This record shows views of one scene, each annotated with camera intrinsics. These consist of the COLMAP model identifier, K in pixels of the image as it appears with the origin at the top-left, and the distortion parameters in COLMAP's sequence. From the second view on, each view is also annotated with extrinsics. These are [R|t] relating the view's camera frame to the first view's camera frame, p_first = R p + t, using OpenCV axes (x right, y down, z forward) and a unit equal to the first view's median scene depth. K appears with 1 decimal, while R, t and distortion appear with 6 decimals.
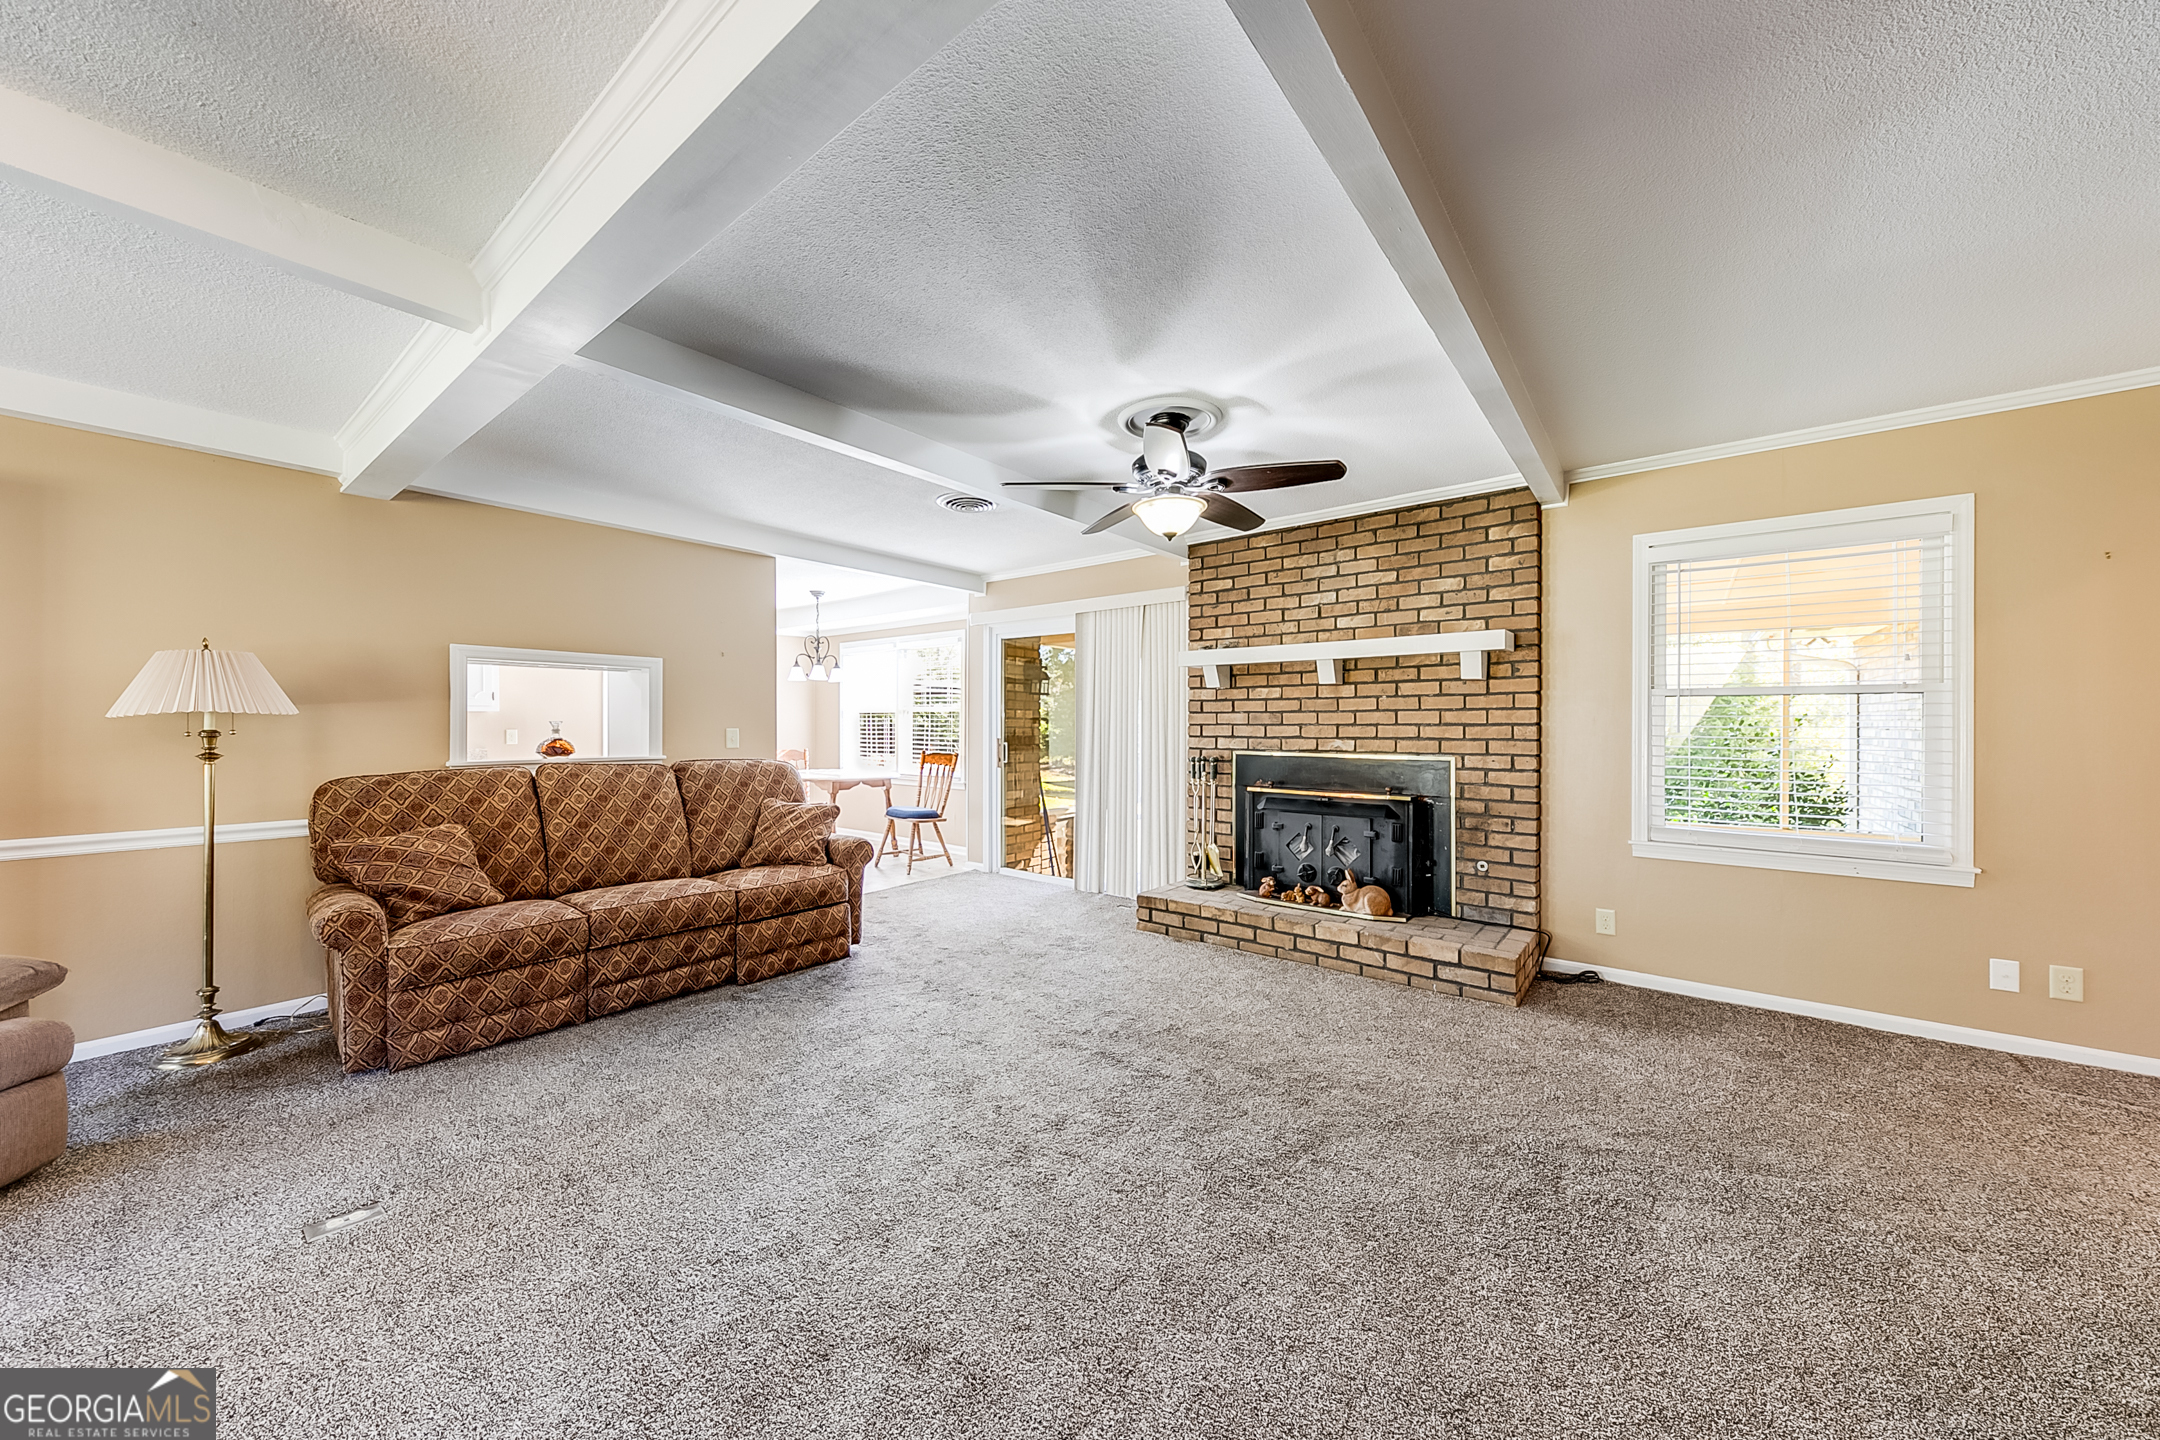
lens RADIAL K [[740.2, 0, 1093.2], [0, 740.2, 729.2], [0, 0, 1]] dist [0.007905, -0.001486]
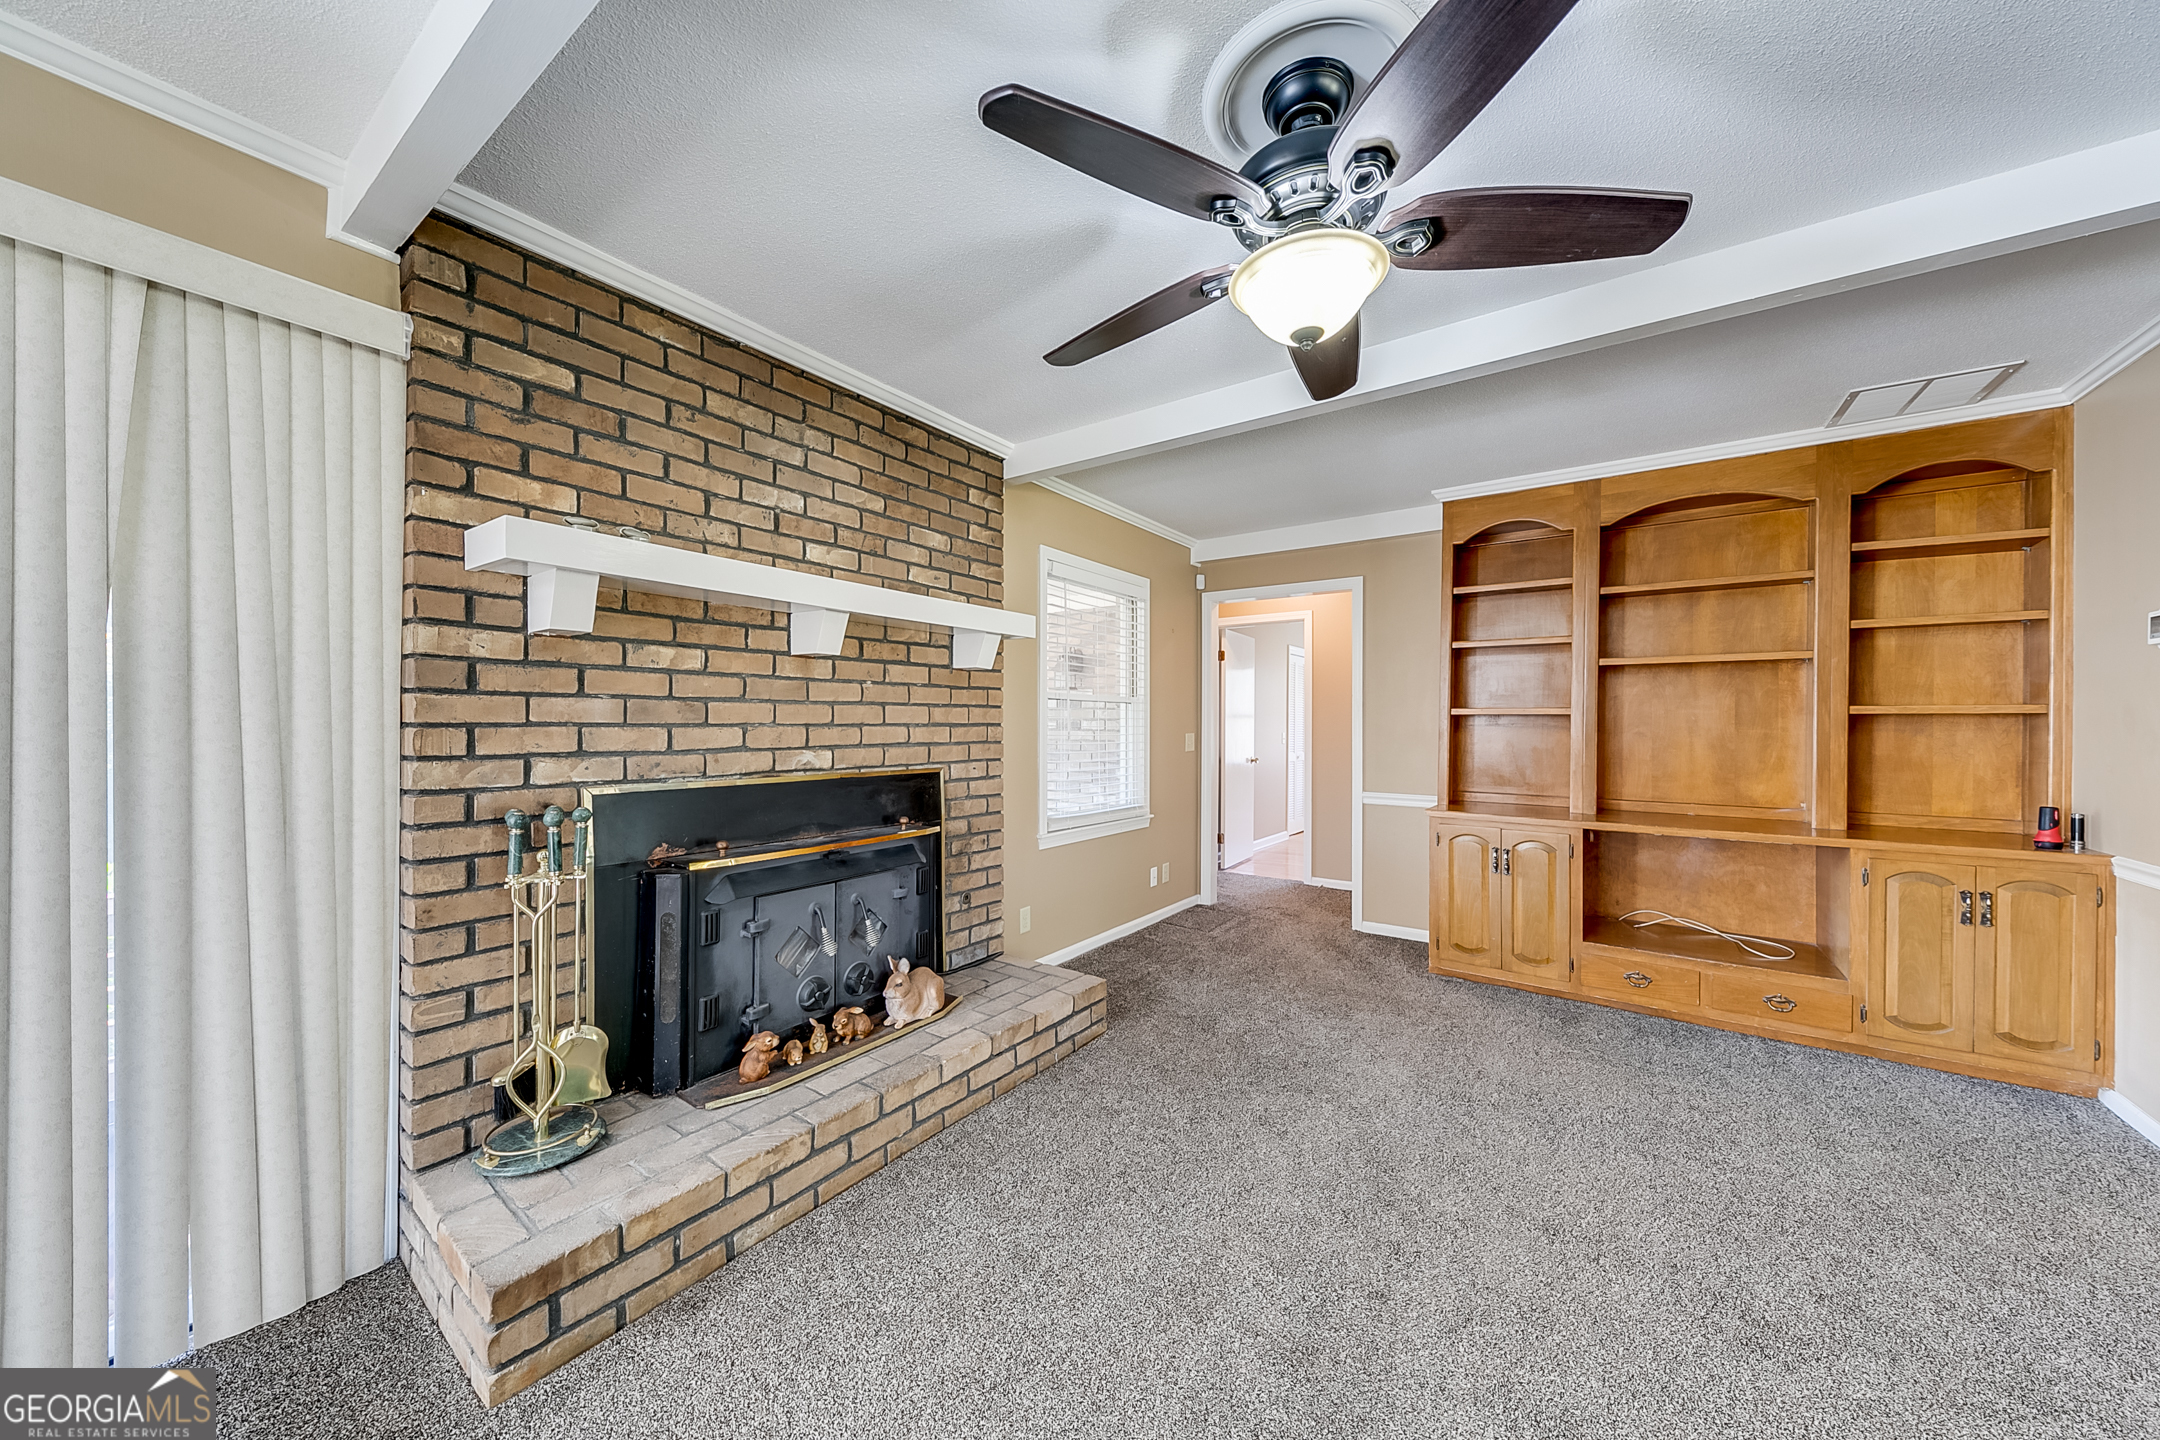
lens RADIAL K [[740.2, 0, 1091.2], [0, 740.2, 726.1], [0, 0, 1]] dist [0.007905, -0.001486]
pose [[-0.053304, -0.003909, 0.998571, -0.289126], [0.003730, 0.999985, 0.004114, -0.007512], [-0.998571, 0.003944, -0.053288, 0.877793]]
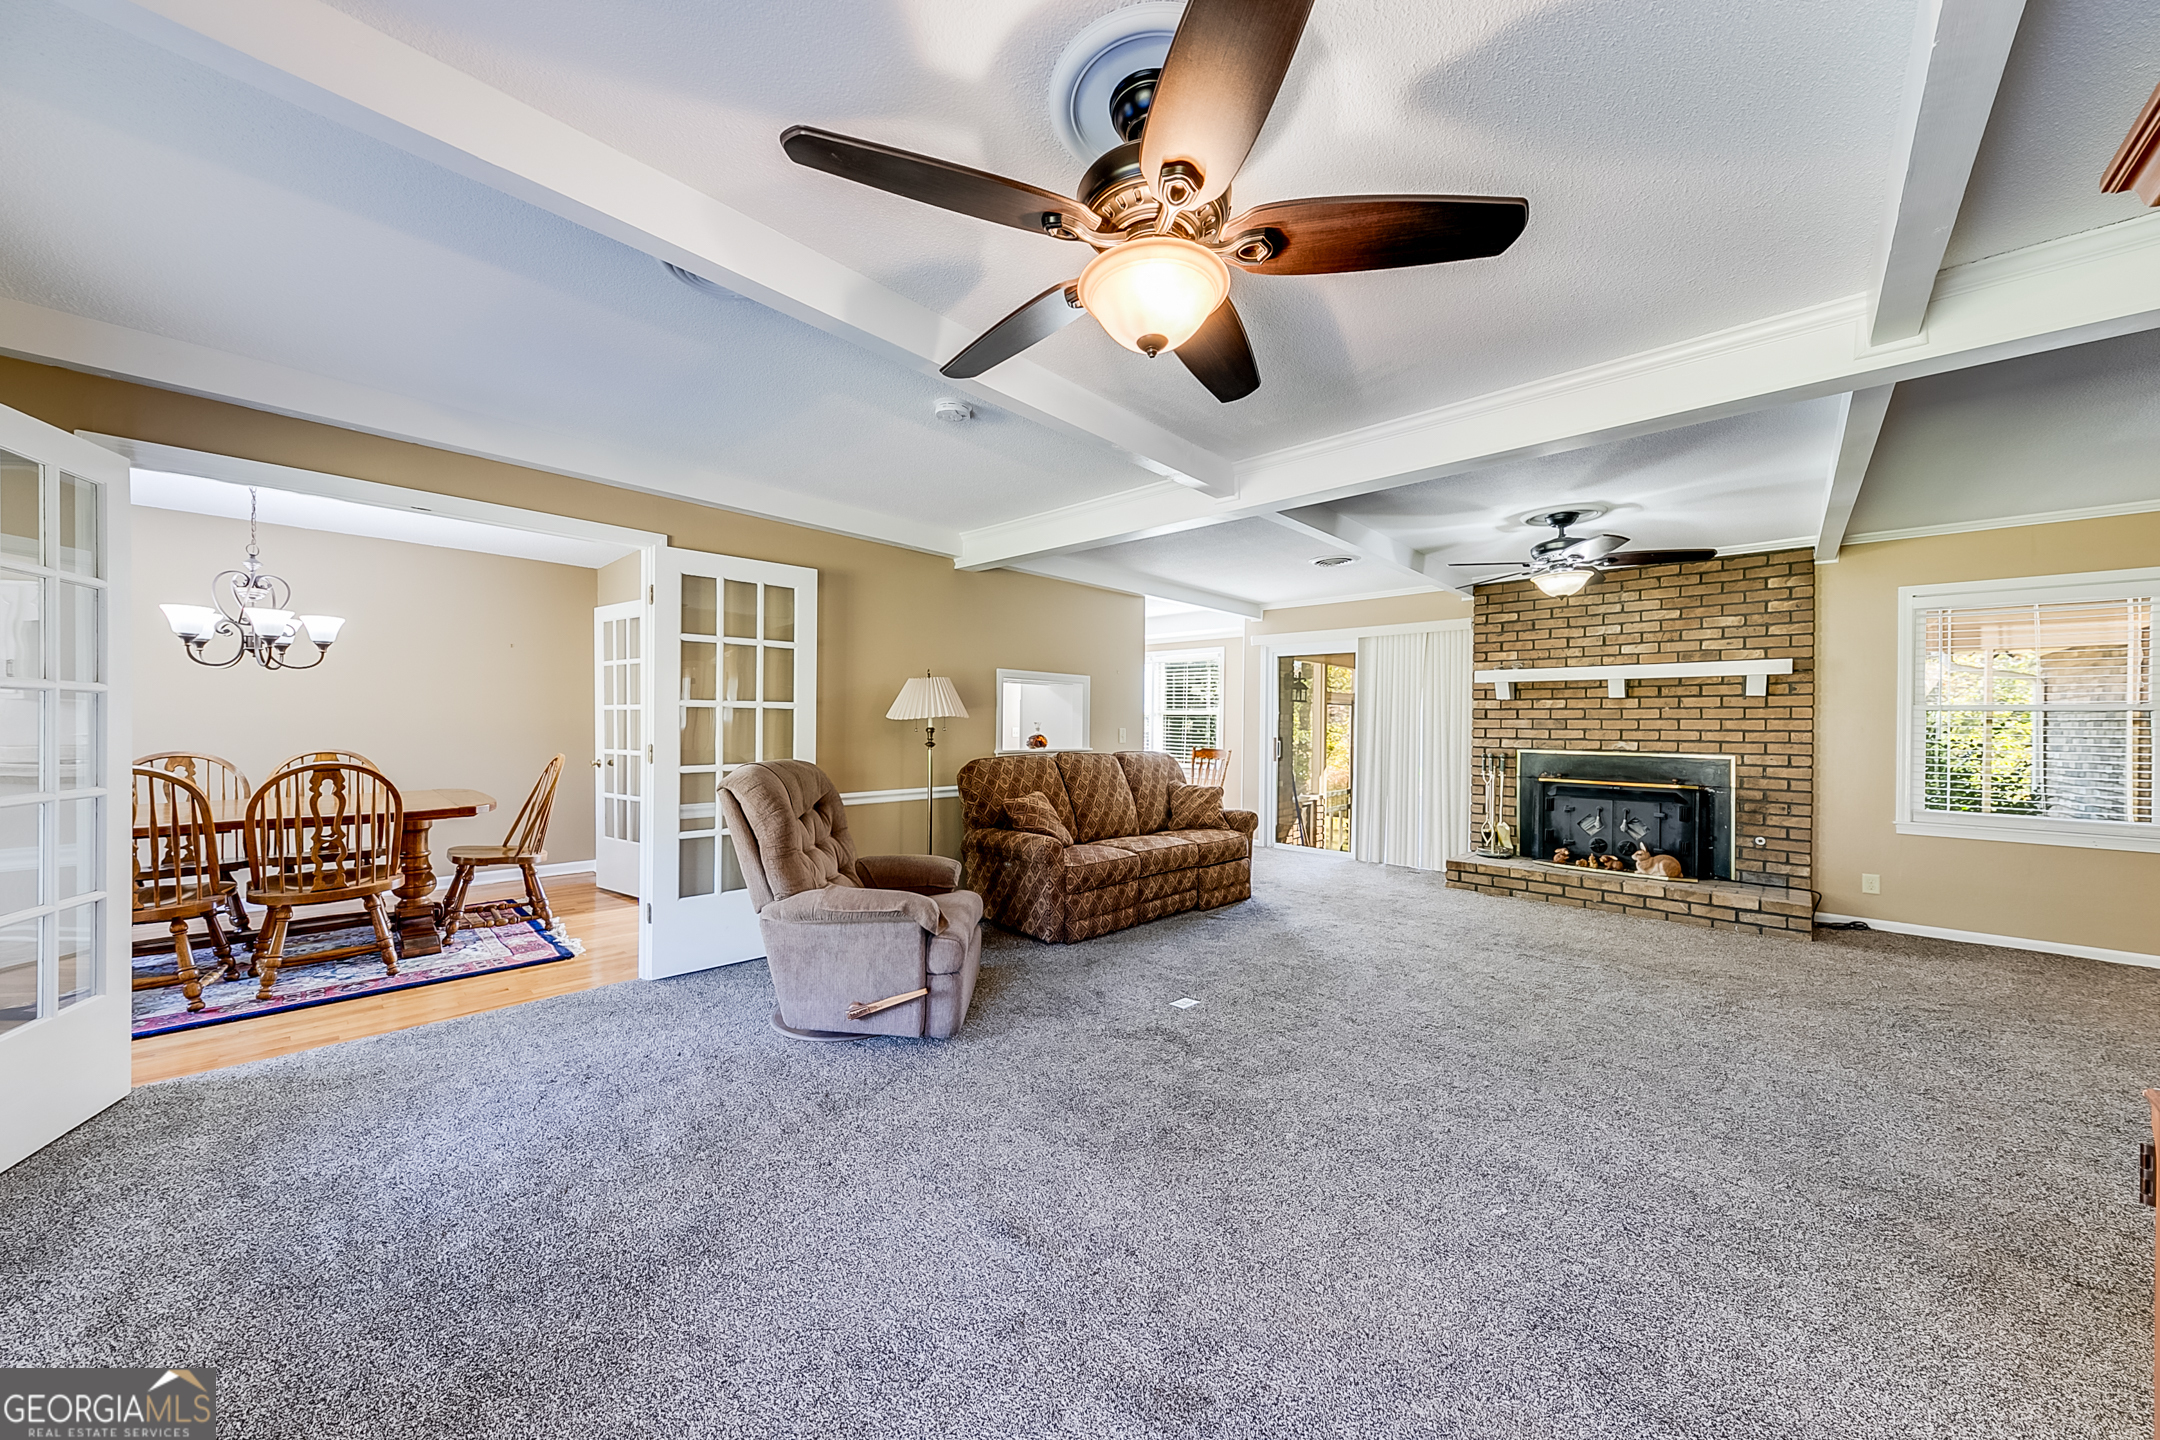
lens RADIAL K [[740.2, 0, 1079.6], [0, 740.2, 726.4], [0, 0, 1]] dist [0.007905, -0.001486]
pose [[0.995952, 0.008668, -0.089468, -0.523069], [-0.008847, 0.999960, -0.001605, -0.001765], [0.089451, 0.002390, 0.995988, -0.382586]]
